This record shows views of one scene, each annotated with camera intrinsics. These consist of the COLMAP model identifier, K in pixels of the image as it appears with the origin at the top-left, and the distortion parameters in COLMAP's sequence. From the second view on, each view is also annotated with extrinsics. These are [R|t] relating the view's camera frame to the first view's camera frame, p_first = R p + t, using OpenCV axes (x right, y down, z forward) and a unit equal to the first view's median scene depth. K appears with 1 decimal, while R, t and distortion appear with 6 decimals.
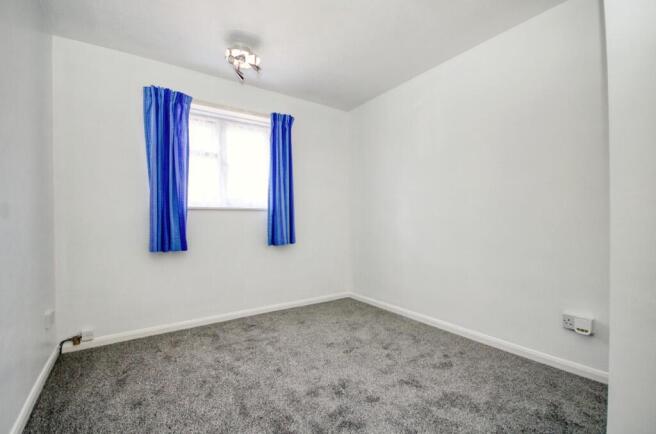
lens RADIAL K [[286.3, 0, 330.3], [0, 286.3, 216.6], [0, 0, 1]] dist [-0.015263, -0.003684]
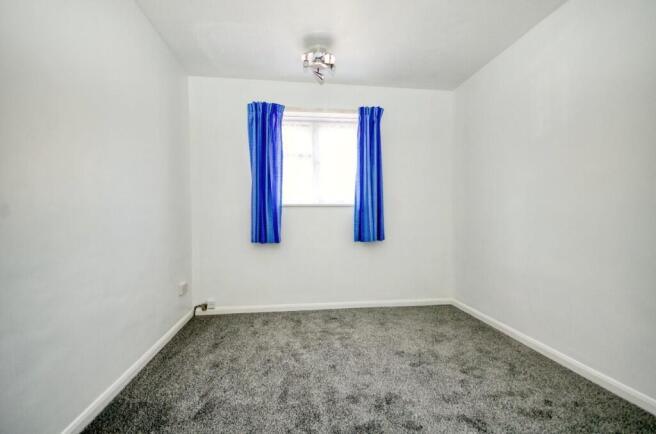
lens RADIAL K [[286.3, 0, 326.8], [0, 286.3, 217.5], [0, 0, 1]] dist [-0.015263, -0.003684]
pose [[0.885308, 0.006377, -0.464961, 0.202062], [0.002781, 0.999815, 0.019008, -0.003004], [0.464997, -0.018121, 0.885127, 0.086510]]
